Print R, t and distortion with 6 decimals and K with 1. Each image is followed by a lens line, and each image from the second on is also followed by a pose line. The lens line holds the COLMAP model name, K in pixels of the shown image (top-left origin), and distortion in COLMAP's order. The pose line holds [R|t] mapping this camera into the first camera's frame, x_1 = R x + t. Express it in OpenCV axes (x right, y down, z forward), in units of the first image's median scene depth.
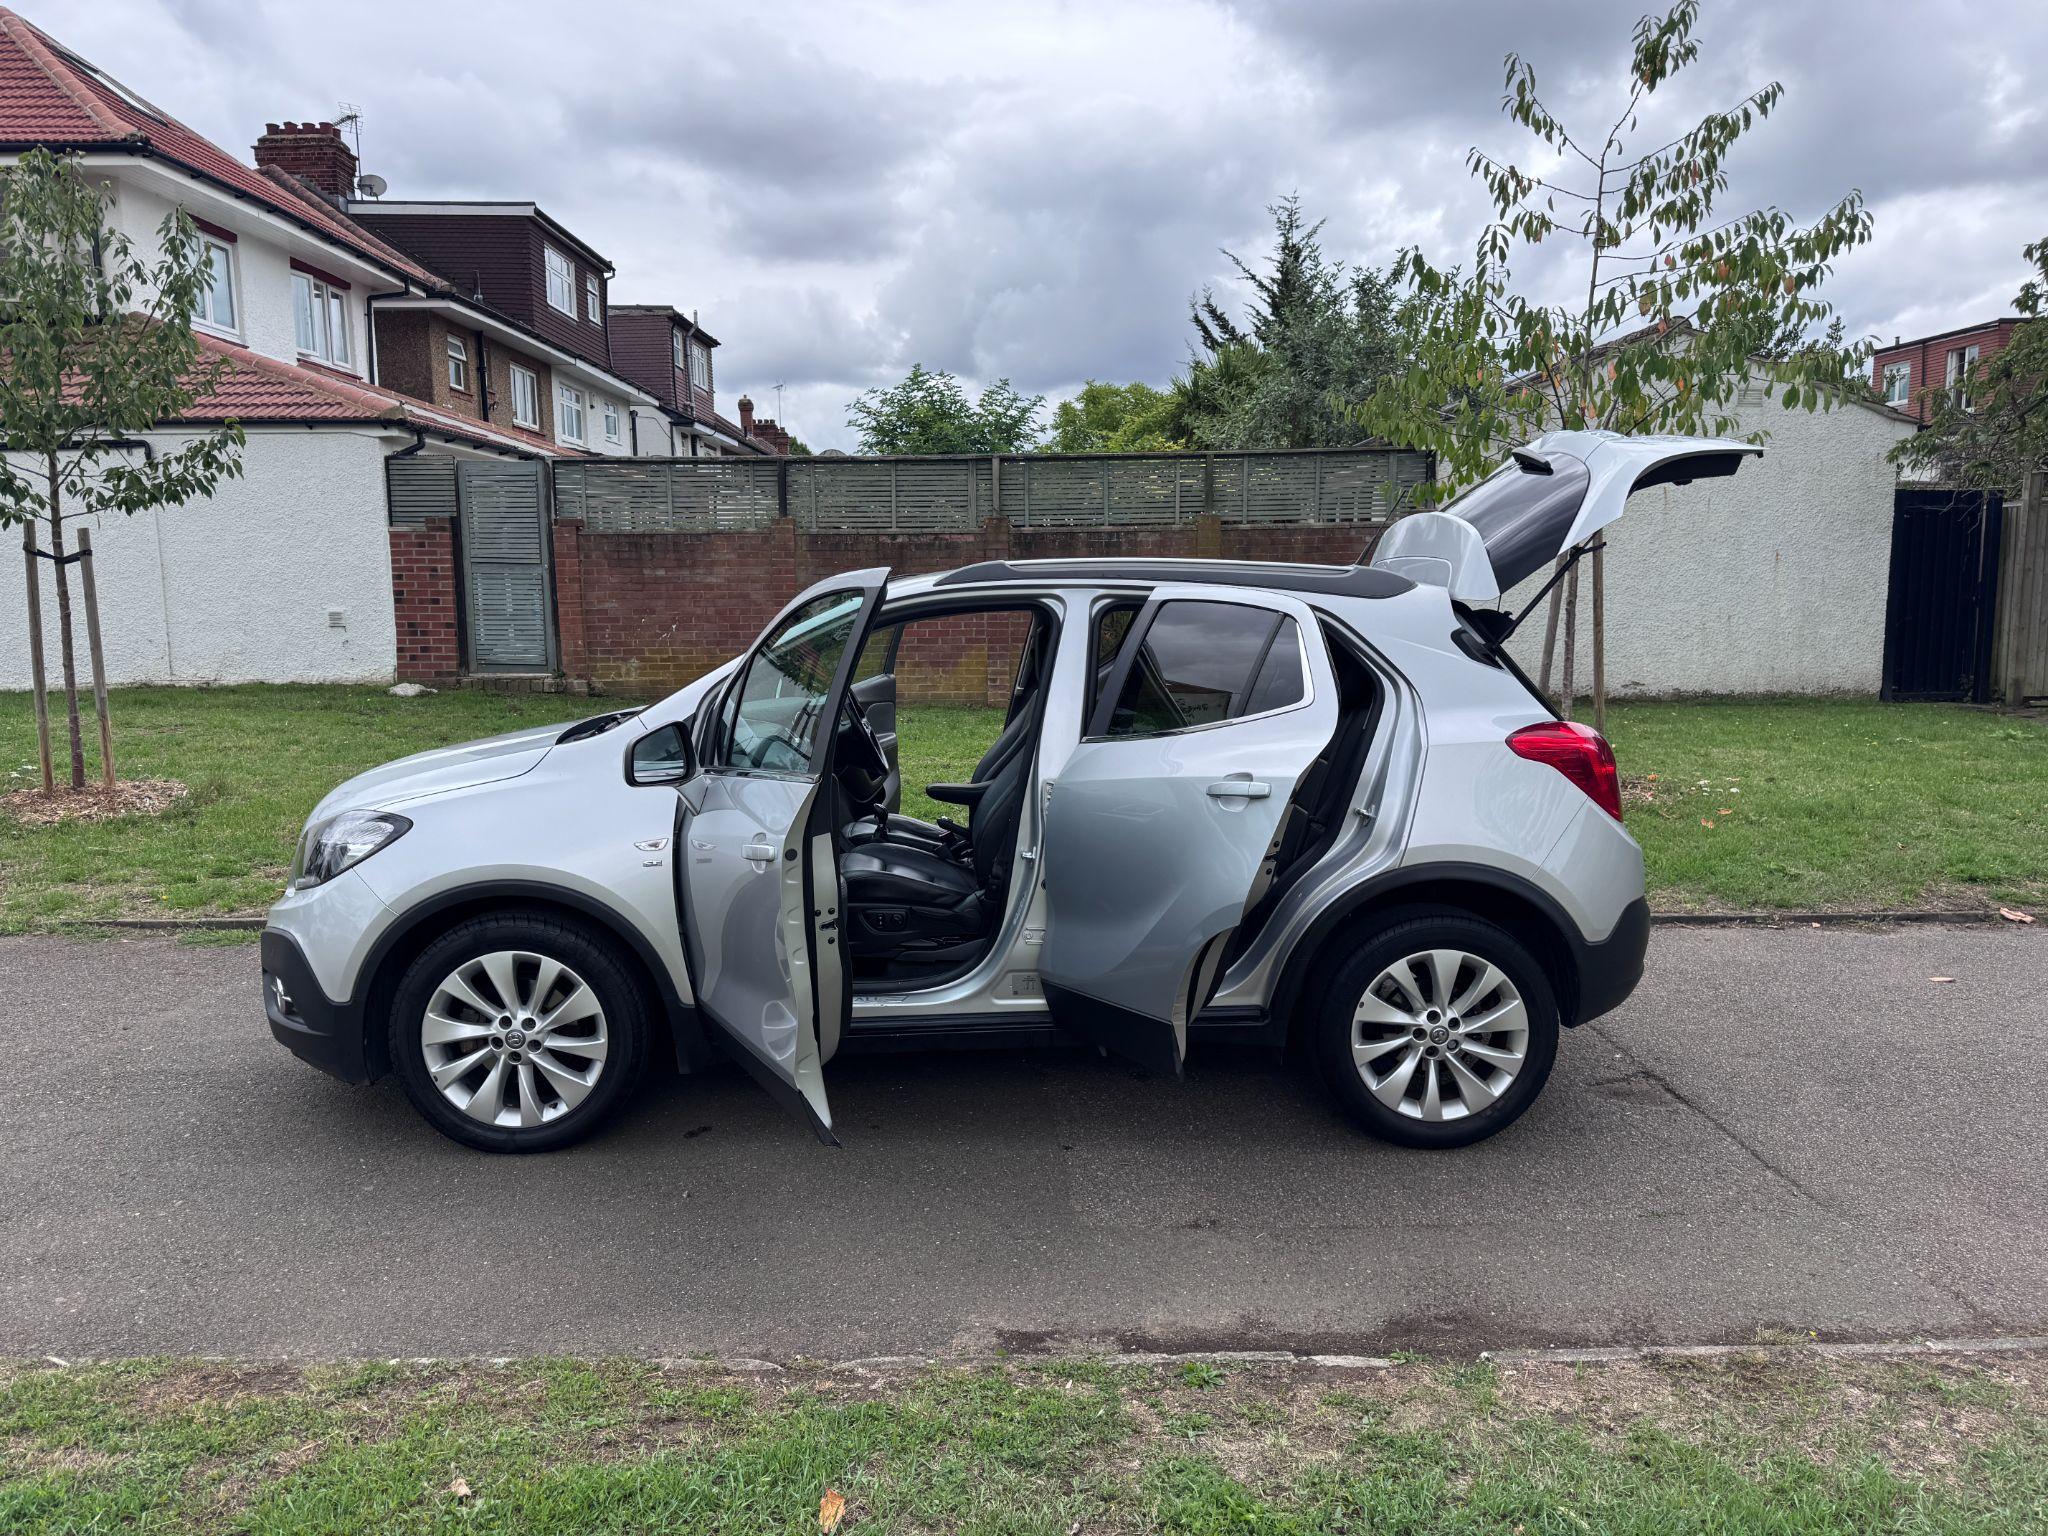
lens RADIAL K [[1451.6, 0, 1025.7], [0, 1451.6, 775.5], [0, 0, 1]] dist [0.039367, -0.043649]
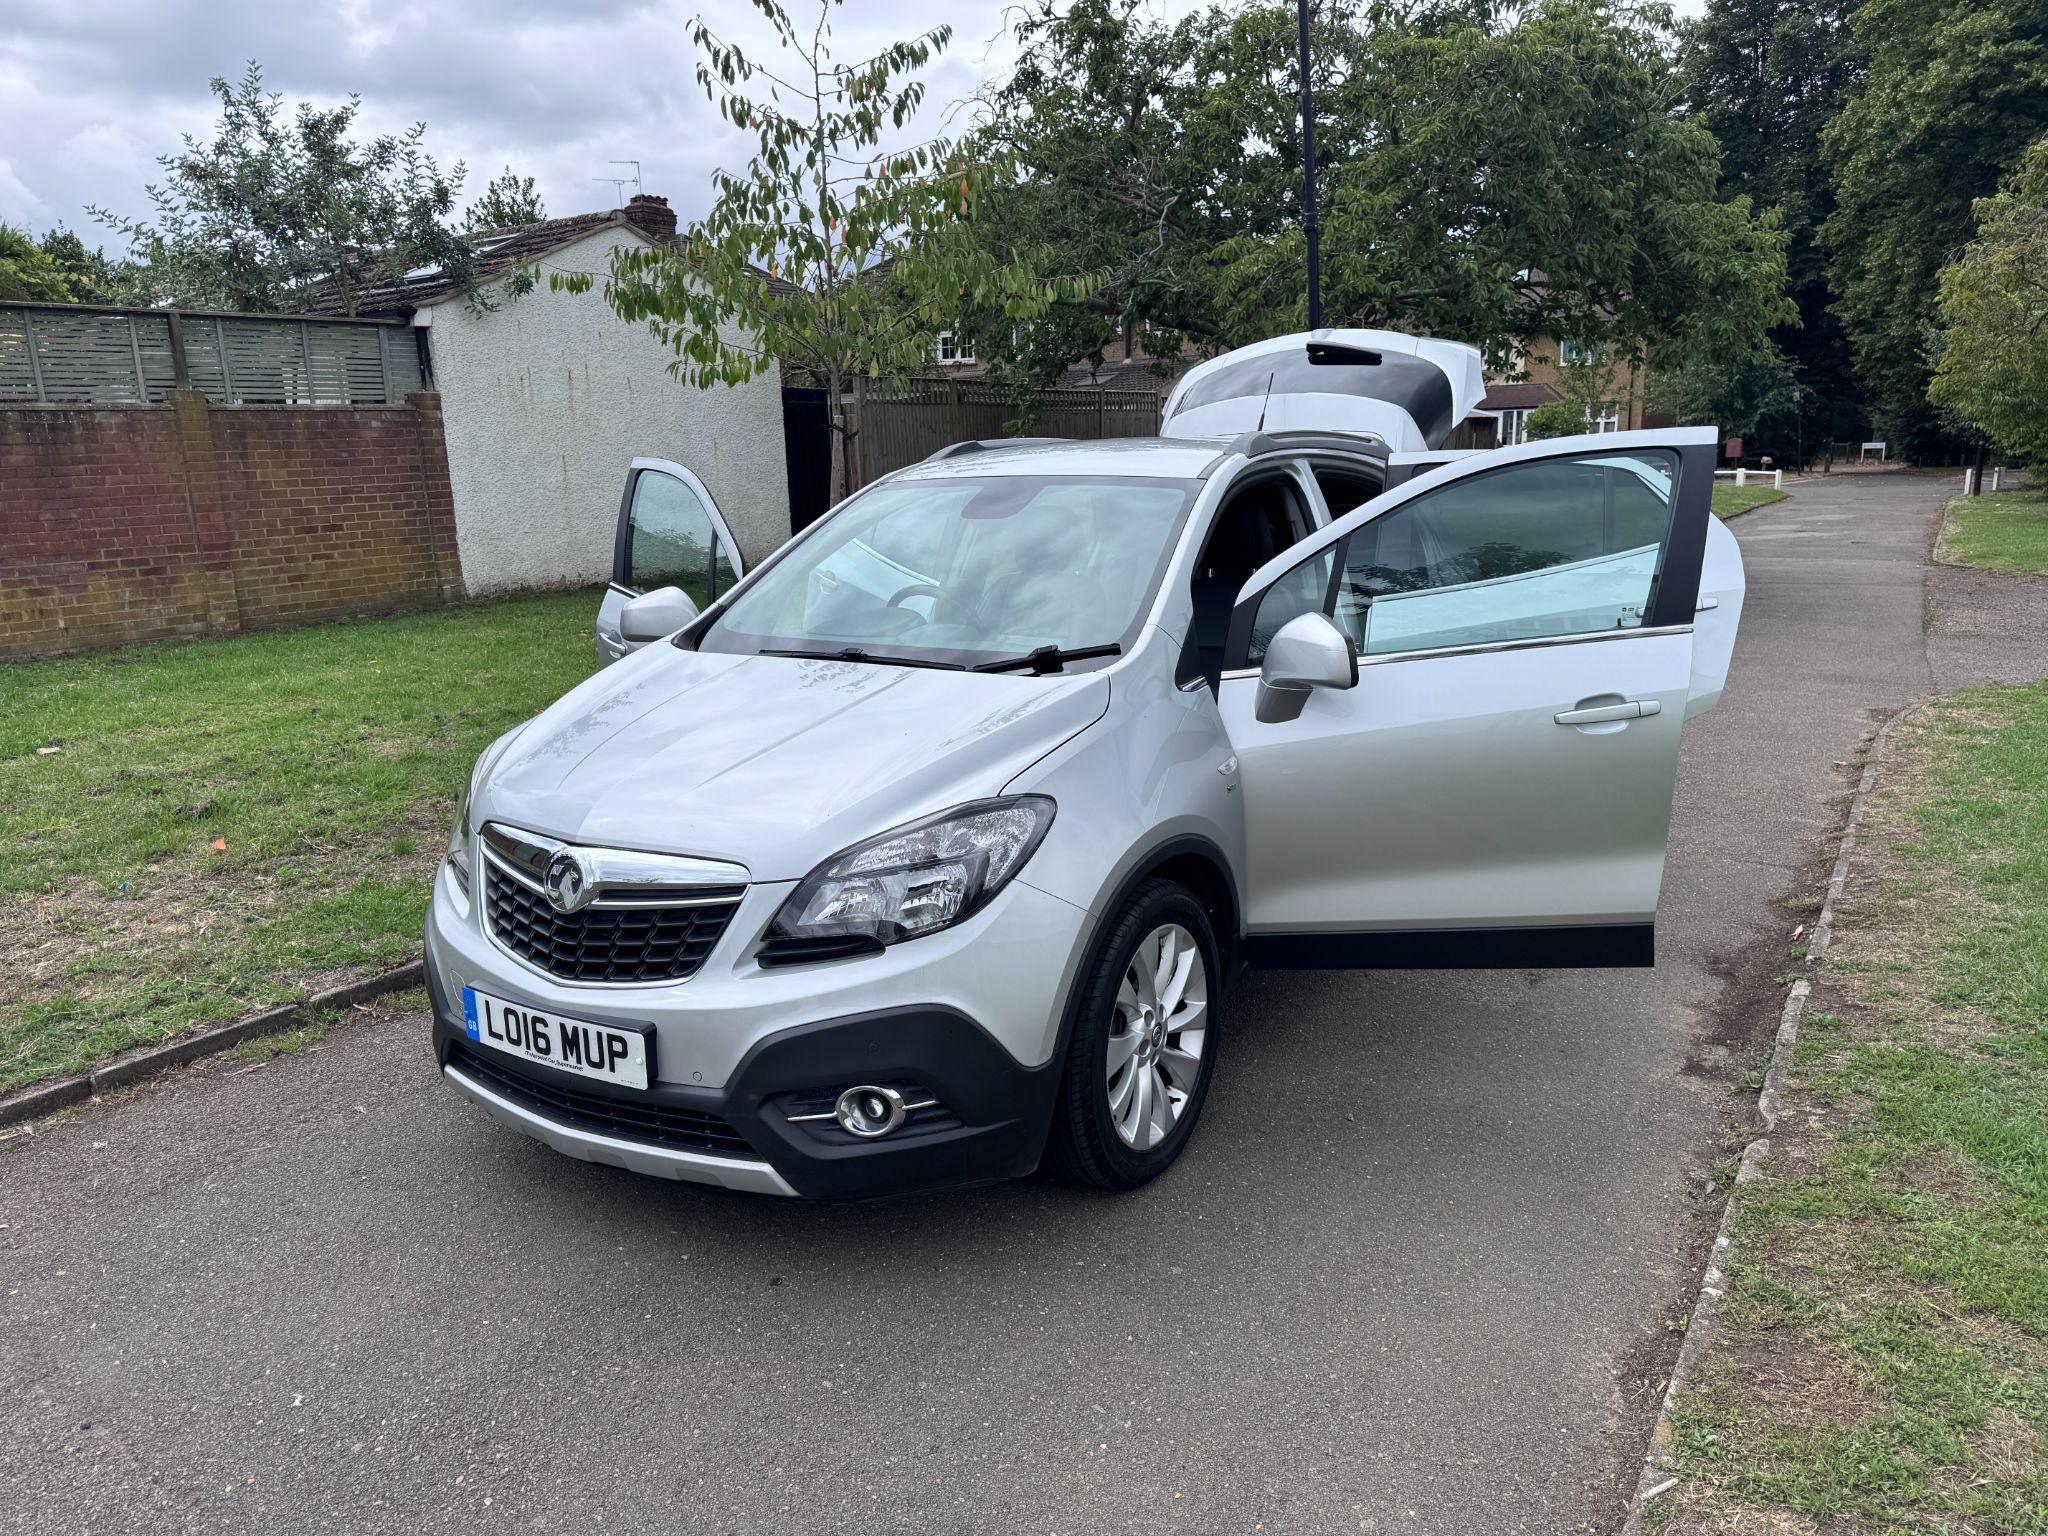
lens RADIAL K [[1451.6, 0, 1009.7], [0, 1451.6, 784.1], [0, 0, 1]] dist [0.039367, -0.043649]
pose [[0.575776, -0.189755, 0.795283, -0.292797], [0.129752, 0.981575, 0.140265, -0.022515], [-0.807246, 0.022428, 0.589789, 0.170306]]
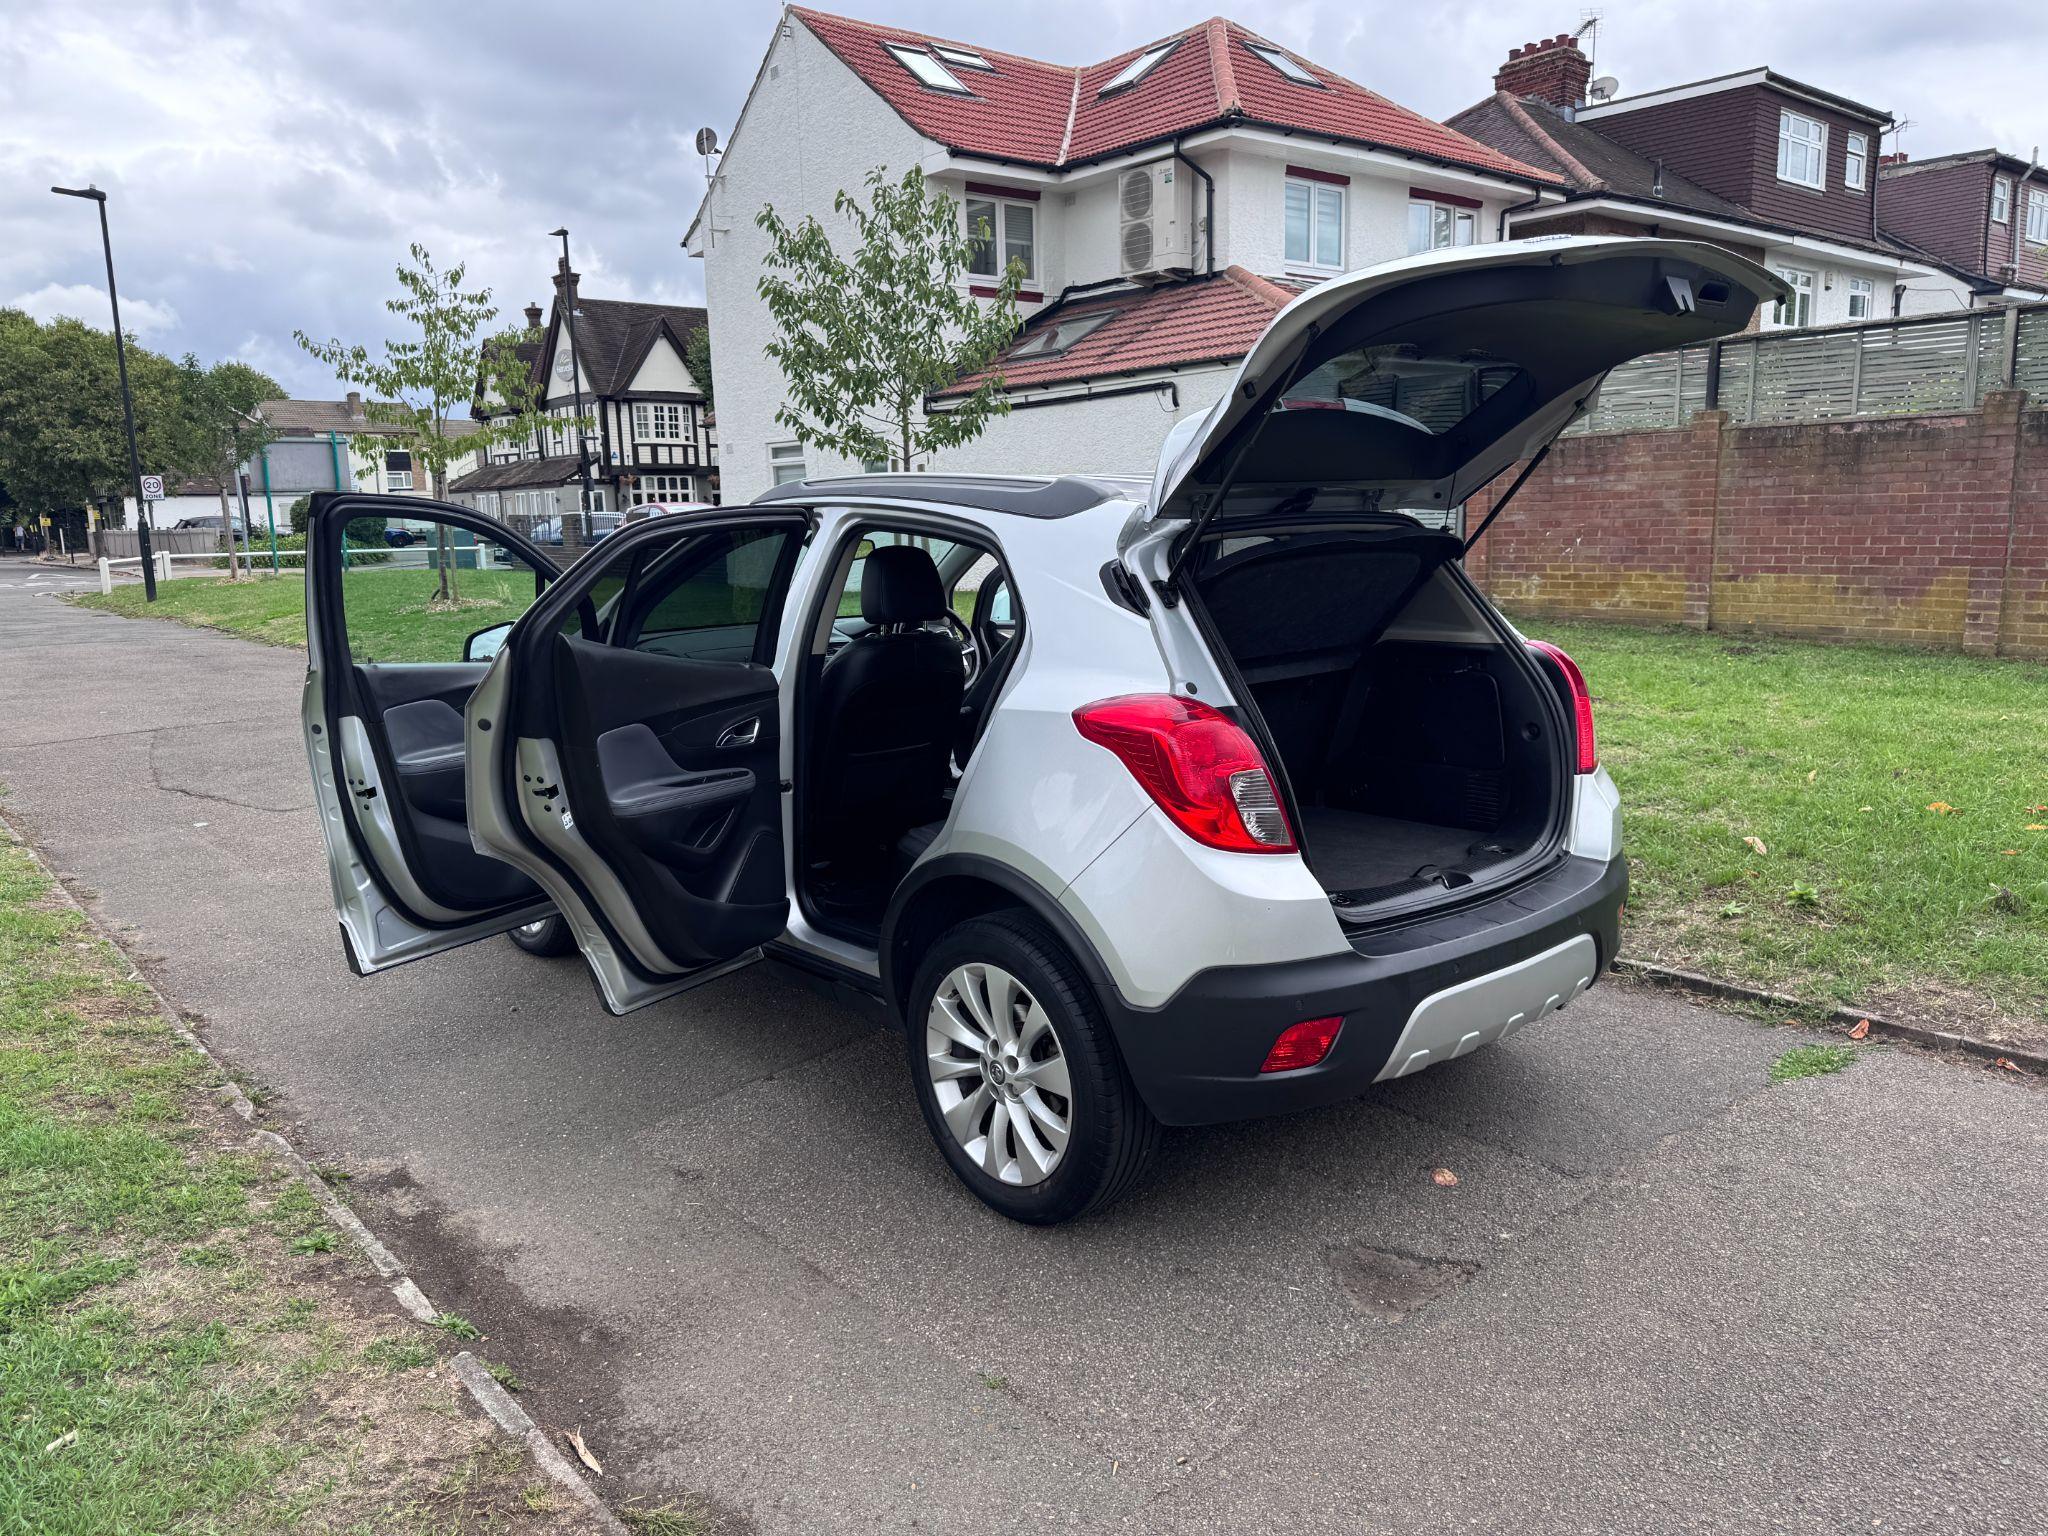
lens RADIAL K [[1451.6, 0, 1016.1], [0, 1451.6, 768.2], [0, 0, 1]] dist [0.039367, -0.043649]
pose [[0.627025, 0.128266, -0.768367, 0.259334], [-0.086030, 0.991720, 0.095347, -0.017759], [0.774234, 0.006318, 0.632868, 0.151556]]
